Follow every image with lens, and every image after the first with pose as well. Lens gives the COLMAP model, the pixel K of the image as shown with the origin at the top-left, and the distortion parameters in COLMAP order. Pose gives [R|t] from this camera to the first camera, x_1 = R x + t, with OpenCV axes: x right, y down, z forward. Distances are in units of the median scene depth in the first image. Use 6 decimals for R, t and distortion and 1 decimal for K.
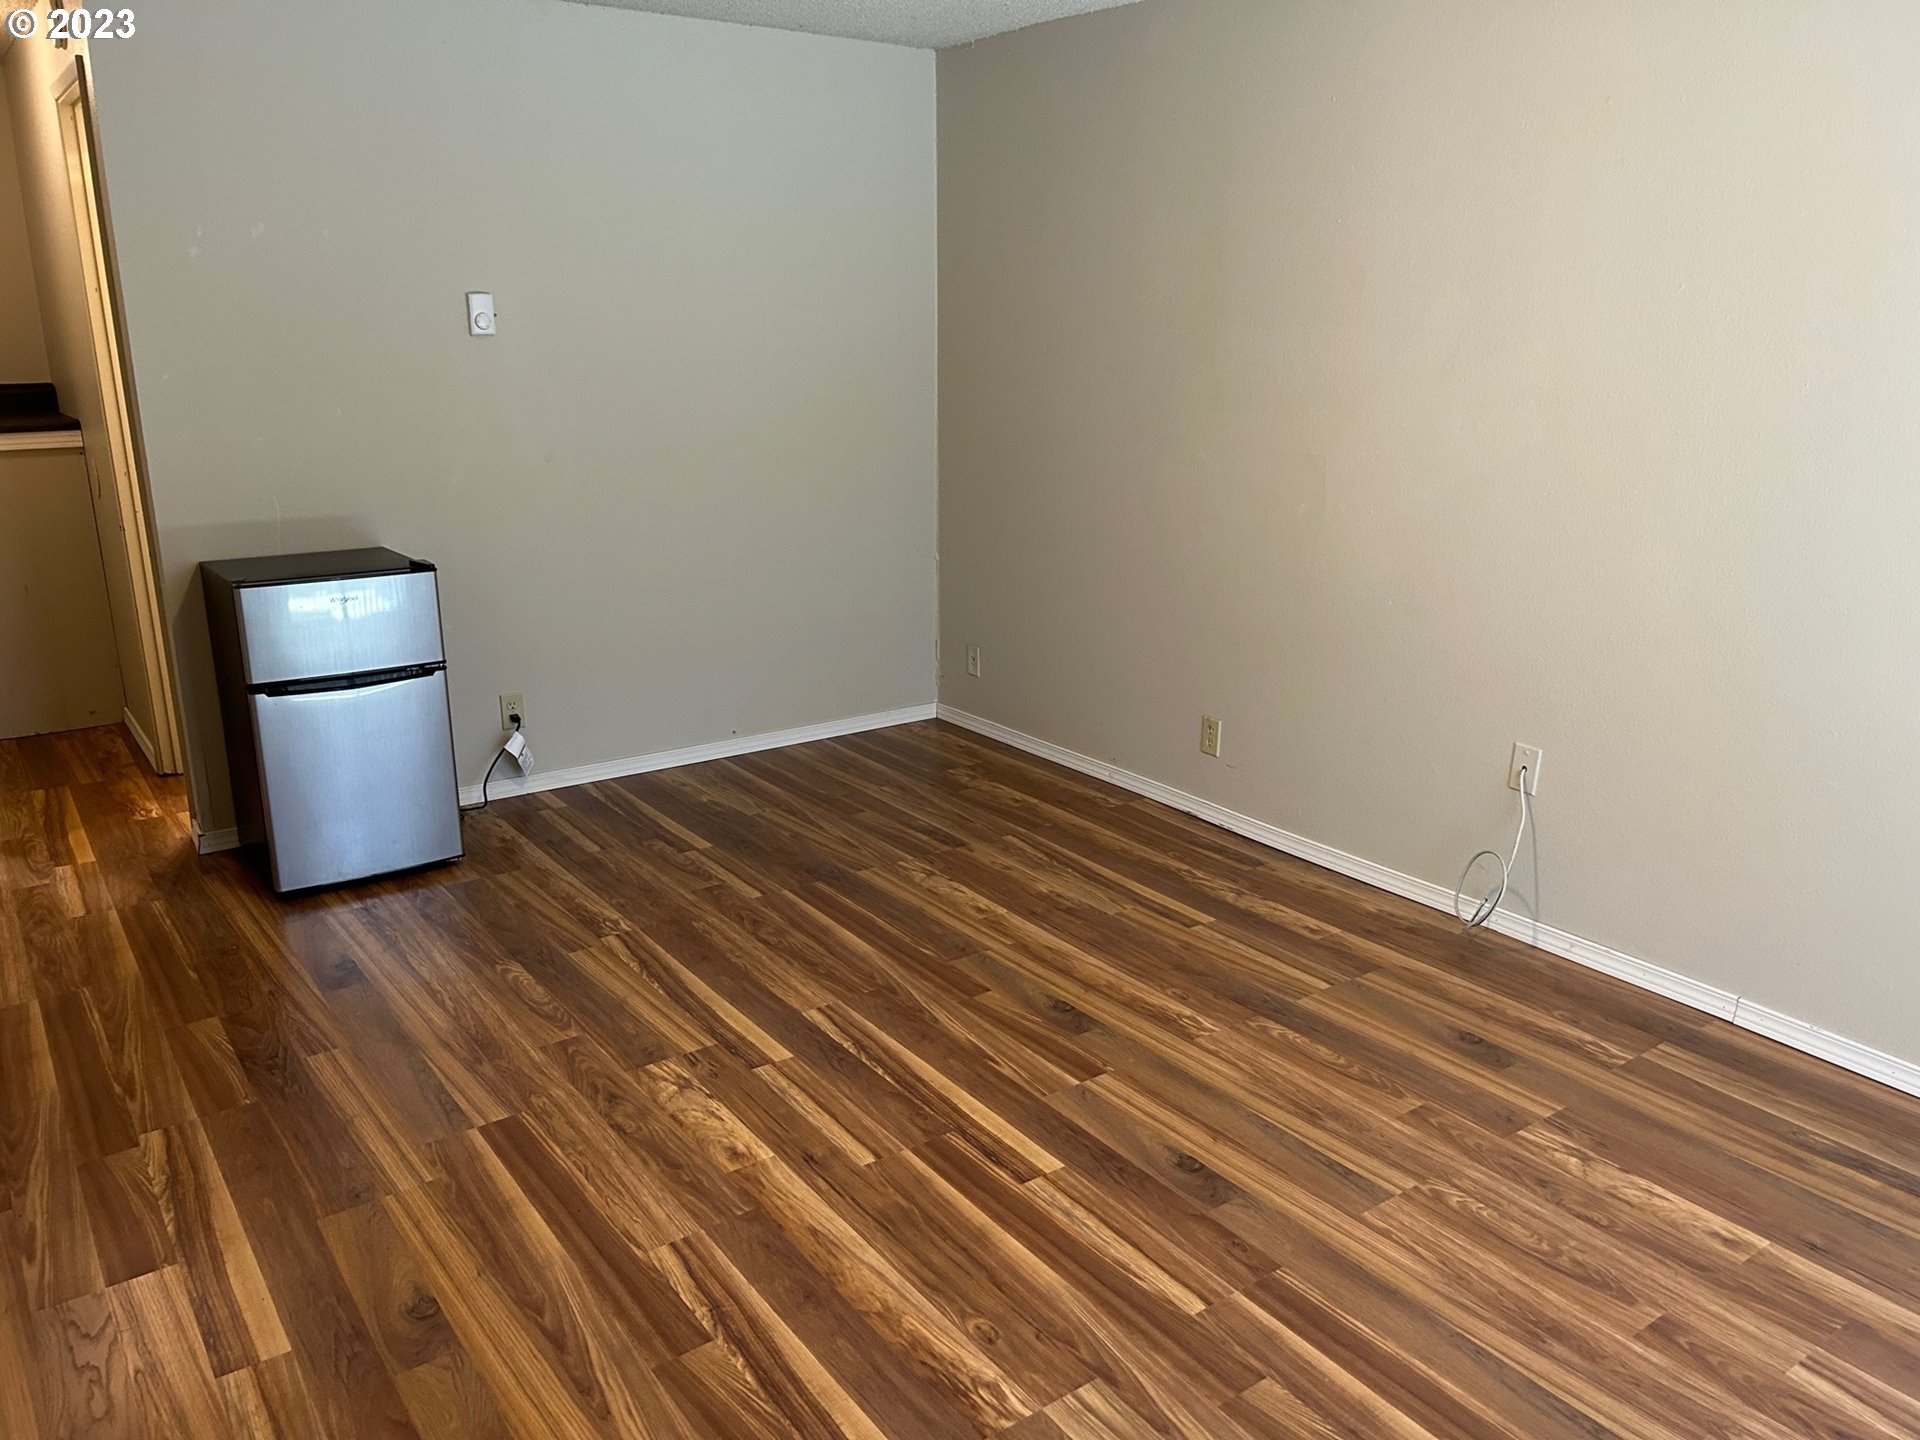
lens RADIAL K [[1455.7, 0, 960.0], [0, 1455.7, 720.0], [0, 0, 1]] dist [0.112906, -0.101991]
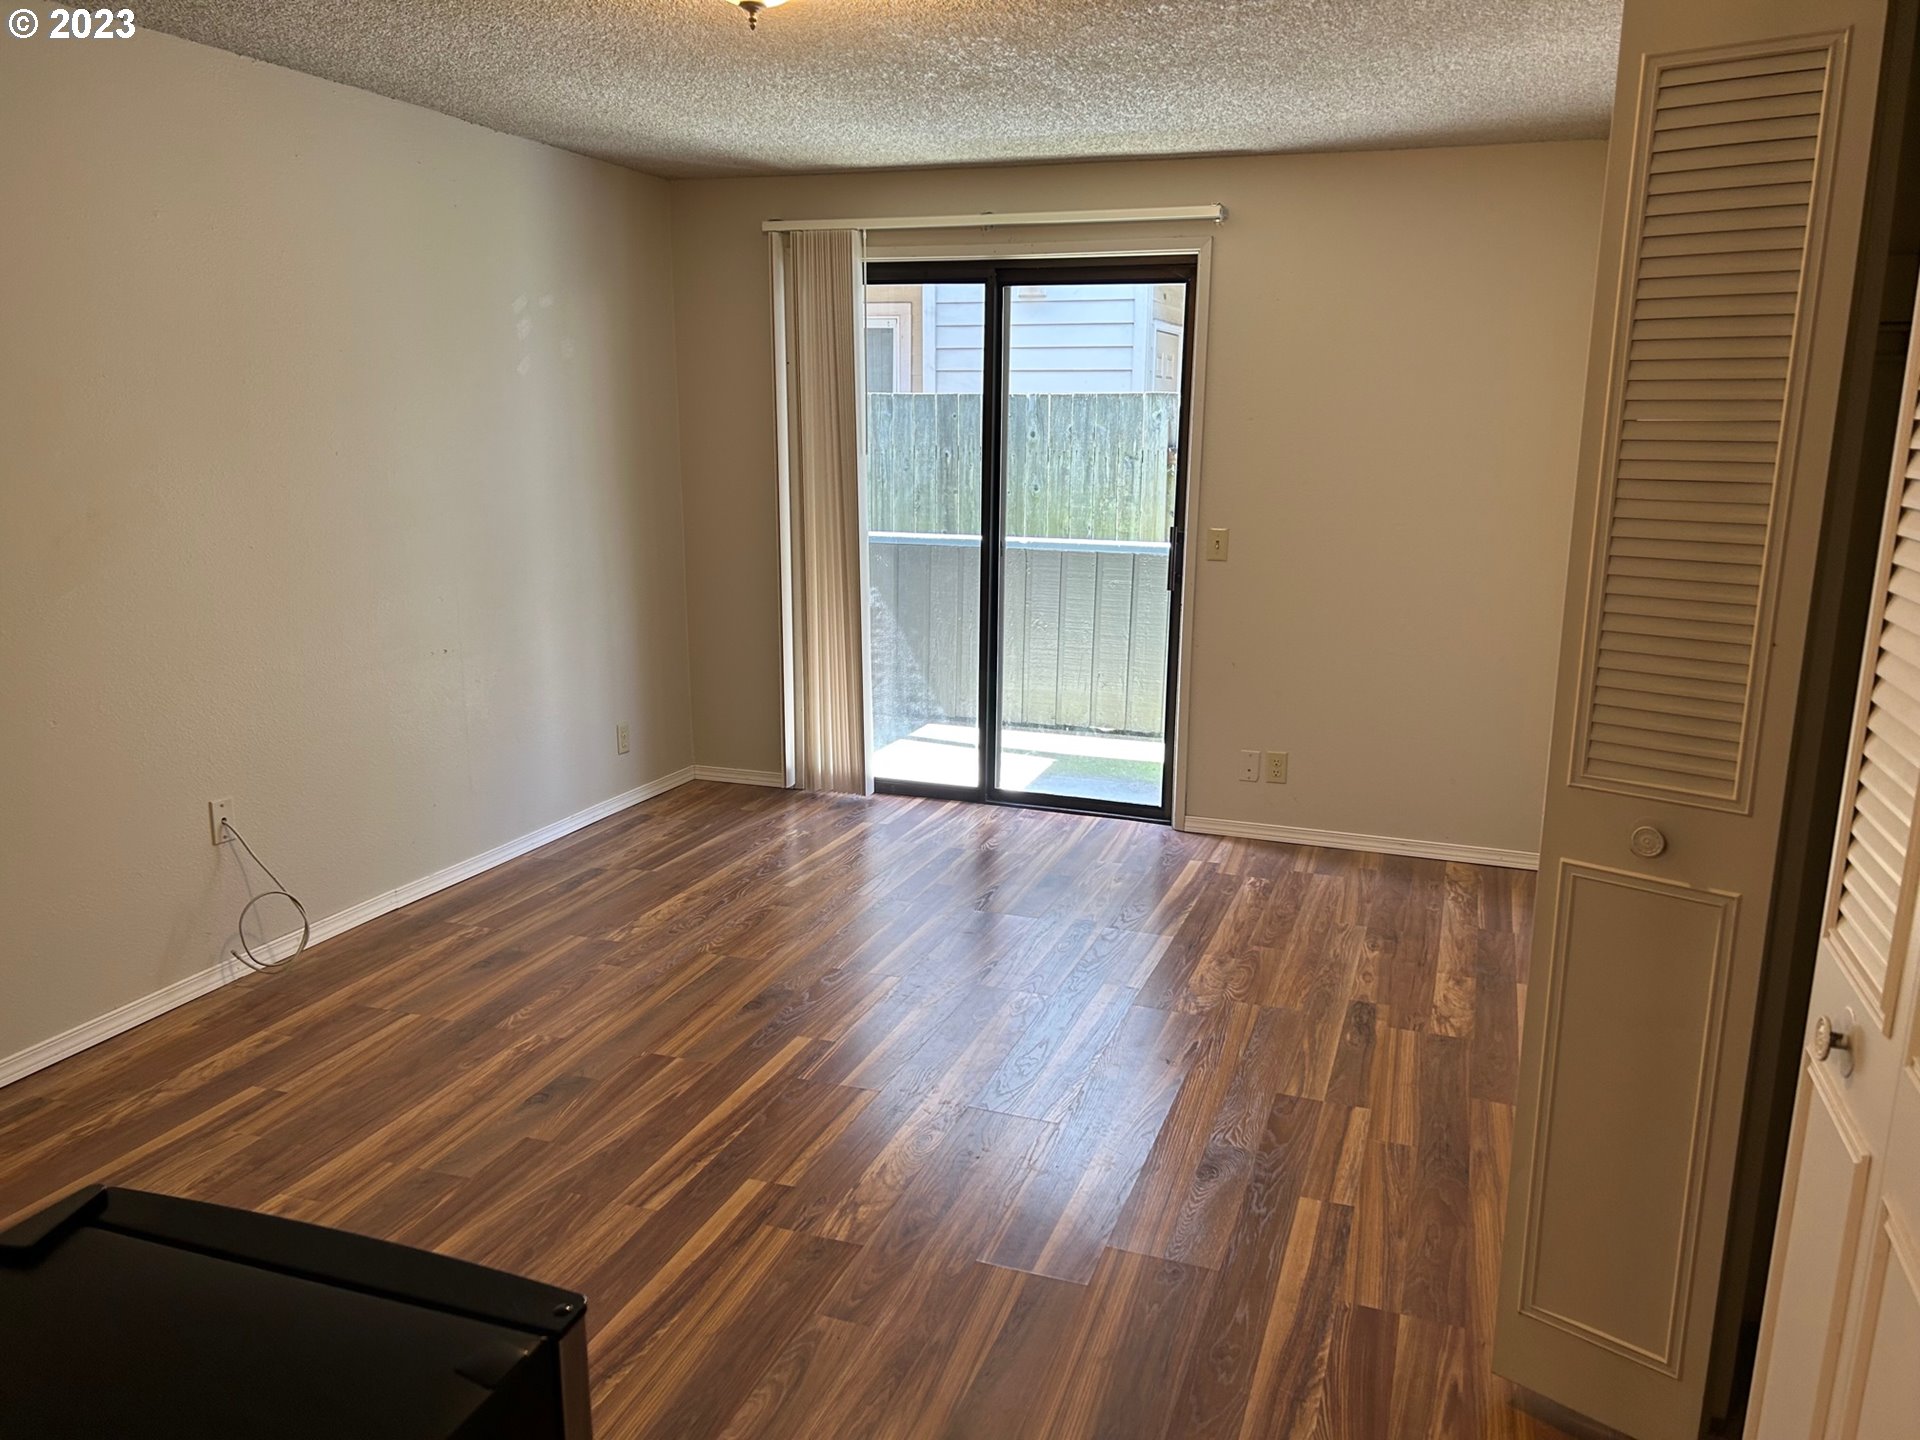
lens RADIAL K [[1455.7, 0, 960.0], [0, 1455.7, 720.0], [0, 0, 1]] dist [0.112906, -0.101991]
pose [[-0.571204, -0.172587, 0.802459, -0.925622], [0.214084, 0.912480, 0.348638, -0.352359], [-0.792398, 0.370937, -0.484264, 1.272523]]
